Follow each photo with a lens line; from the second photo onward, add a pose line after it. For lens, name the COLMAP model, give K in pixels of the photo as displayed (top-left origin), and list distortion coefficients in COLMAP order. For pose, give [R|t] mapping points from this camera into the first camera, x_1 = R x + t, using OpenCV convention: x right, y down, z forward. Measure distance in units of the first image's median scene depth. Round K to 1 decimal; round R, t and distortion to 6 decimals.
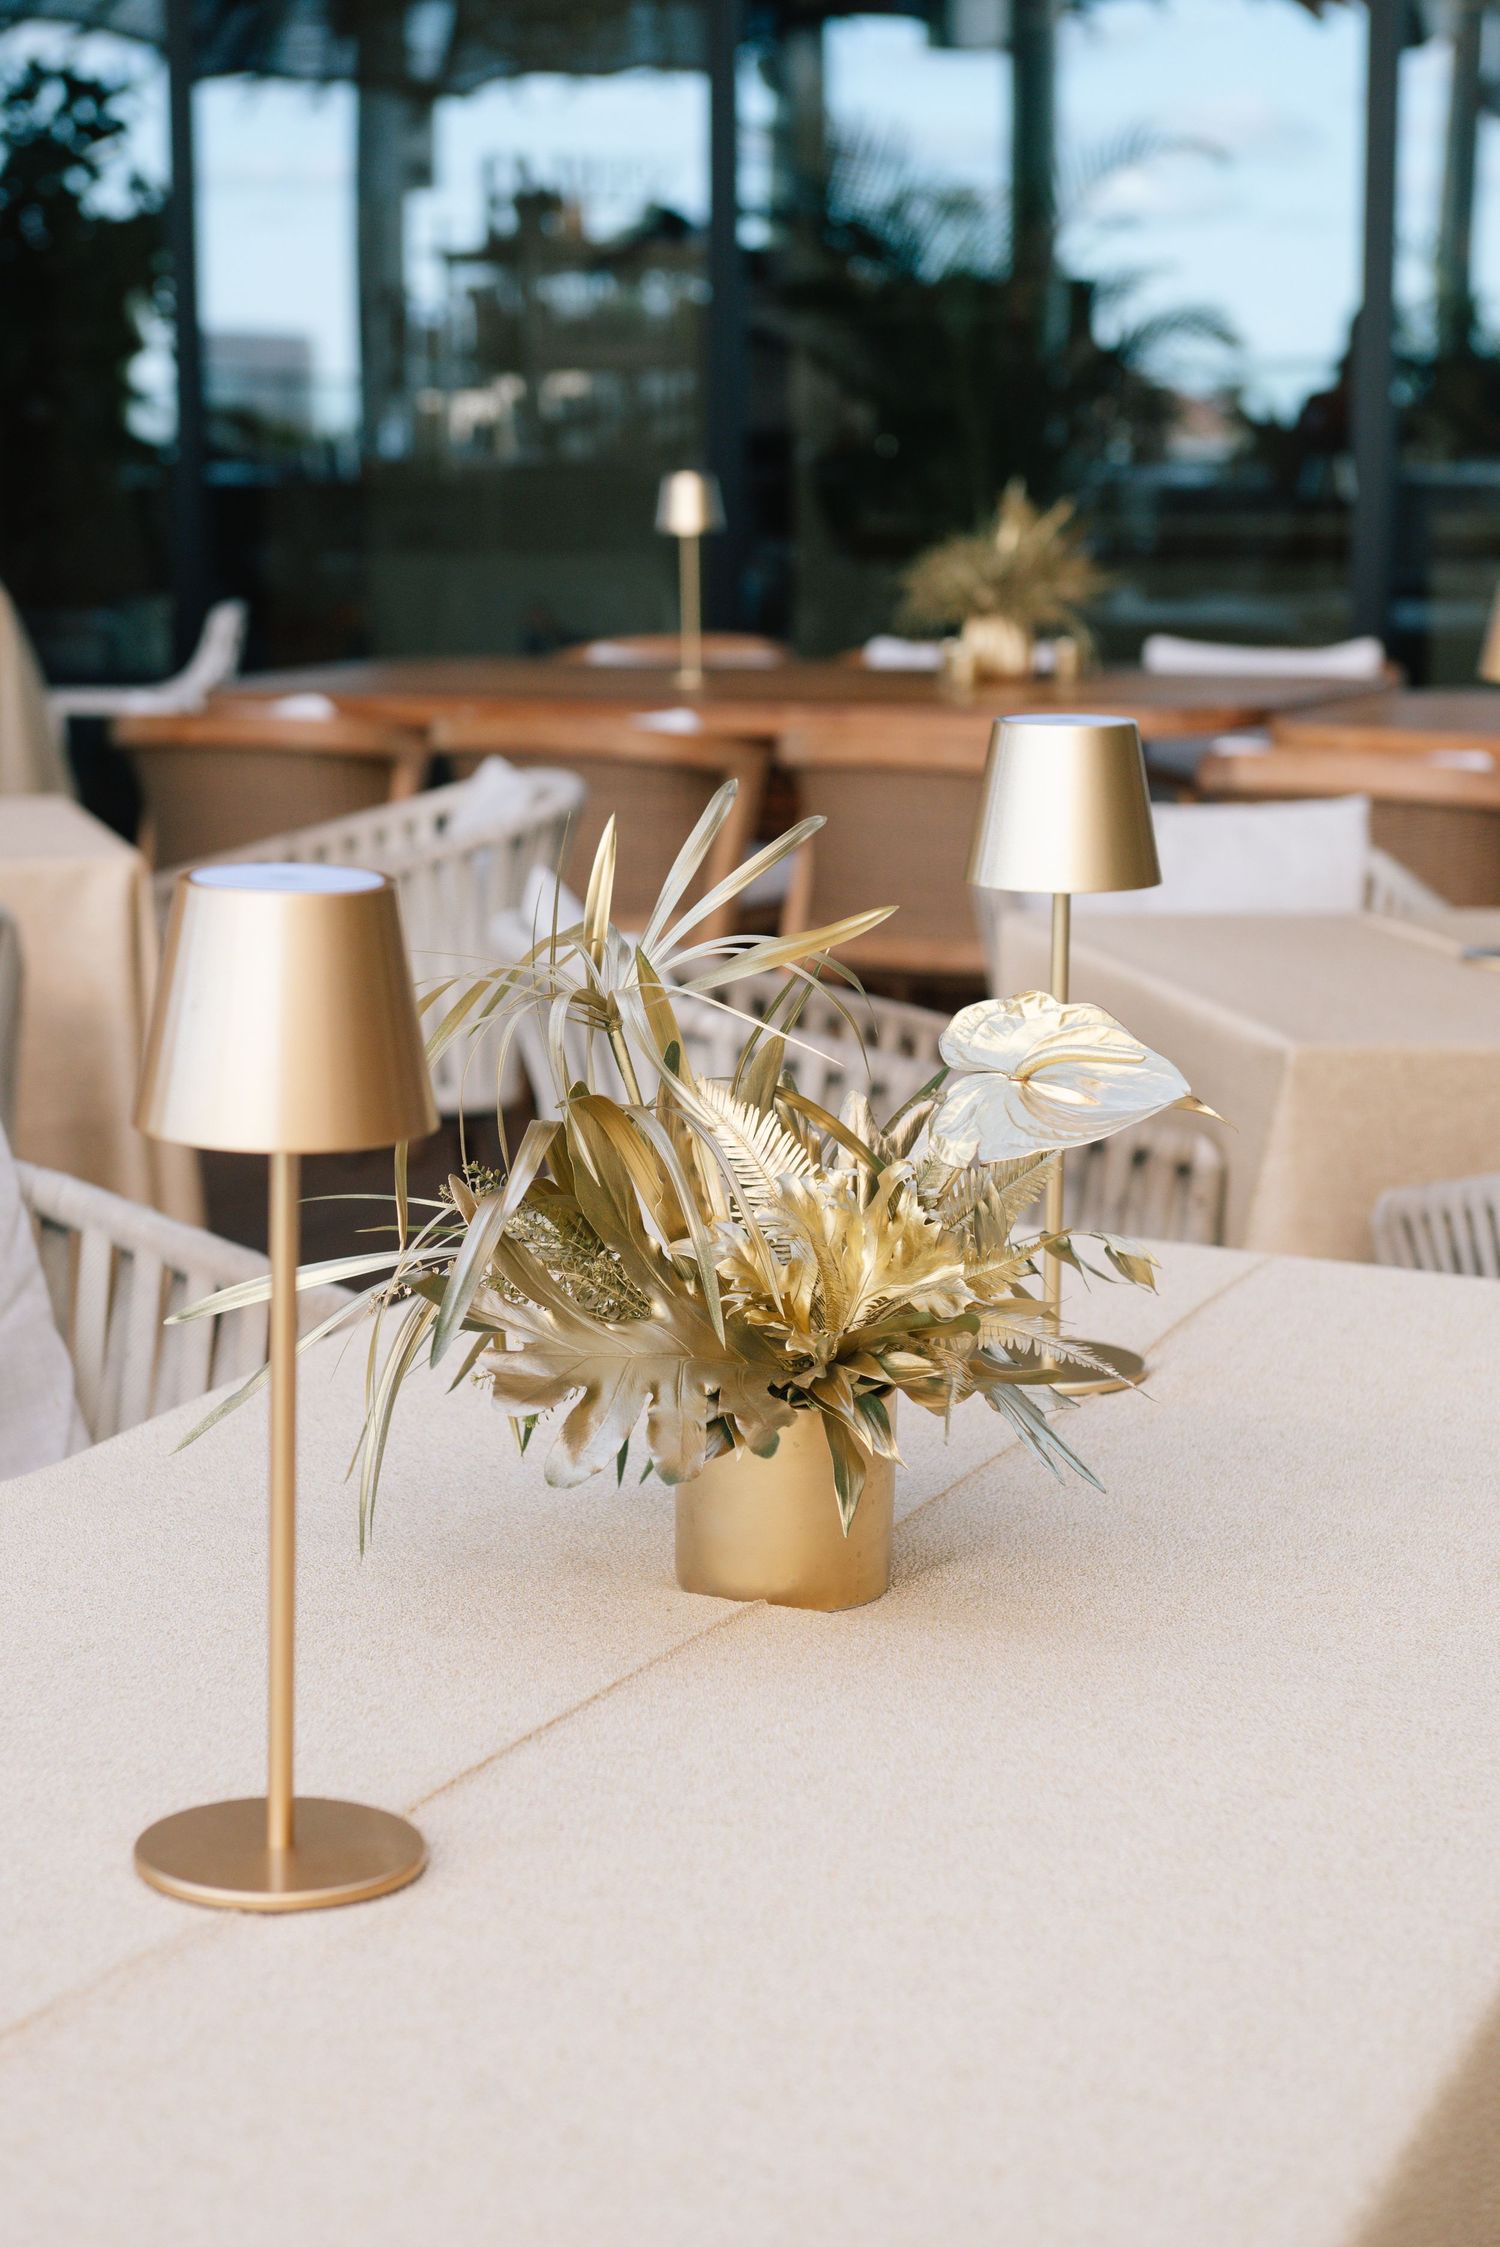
lens RADIAL K [[4053.4, 0, 750.0], [0, 4053.4, 1123.5], [0, 0, 1]] dist [-0.017969, -0.005072]
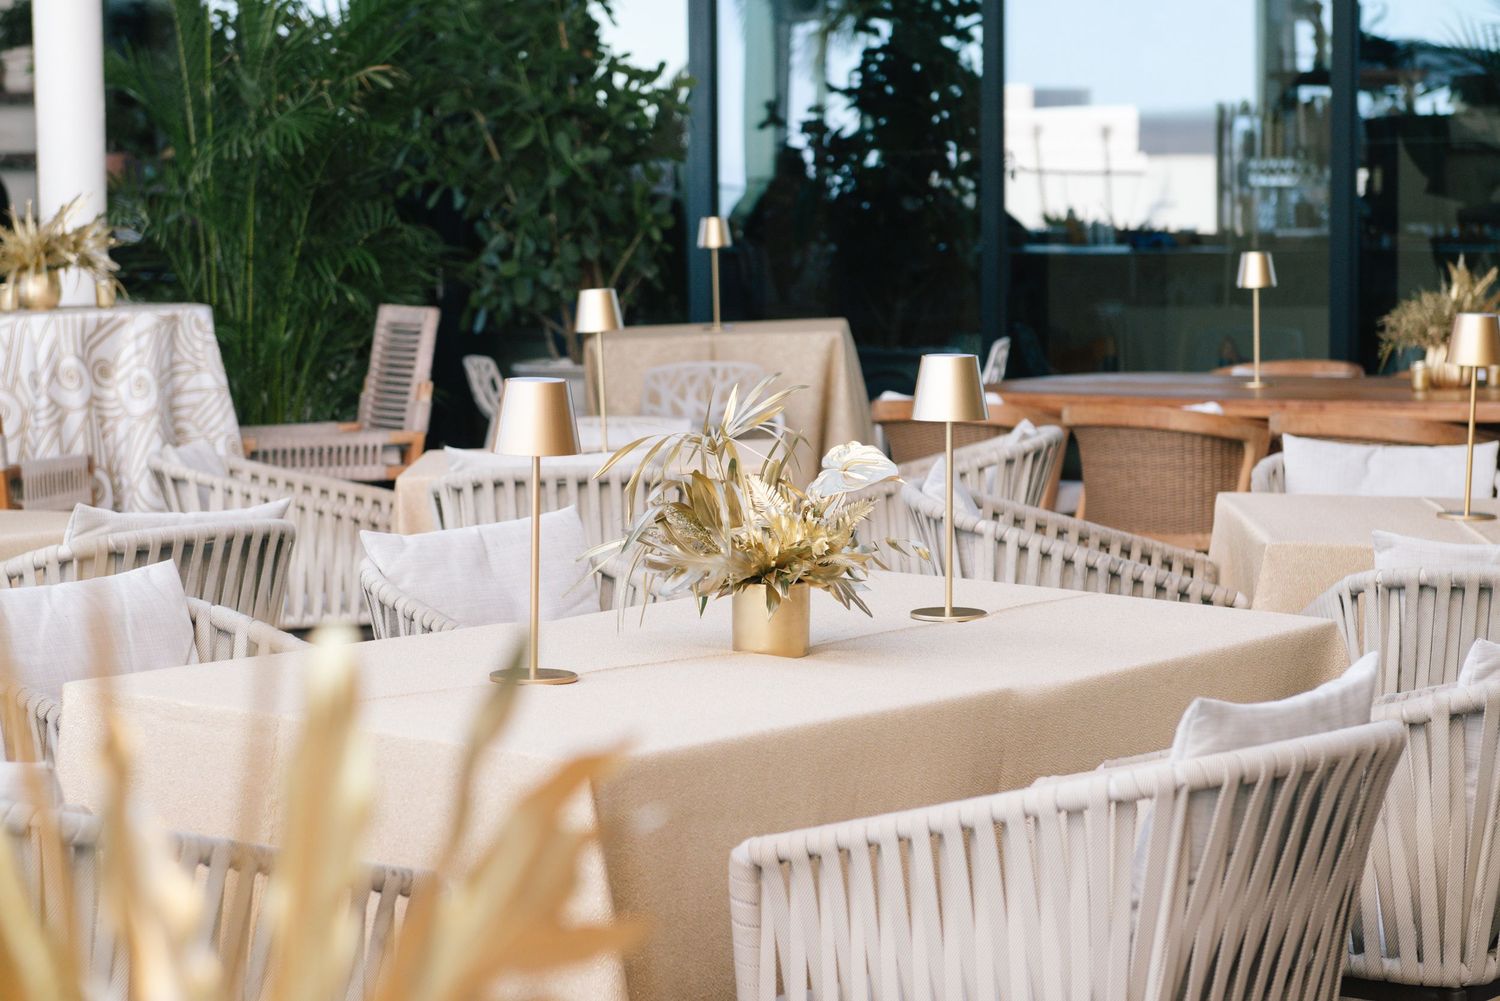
lens RADIAL K [[3775.4, 0, 750.0], [0, 3775.4, 500.5], [0, 0, 1]] dist [-0.006118, 0.072476]
pose [[0.963097, 0.015820, -0.268690, 0.332092], [-0.039995, 0.995600, -0.084737, 0.109933], [0.266167, 0.092357, 0.959492, -0.726501]]
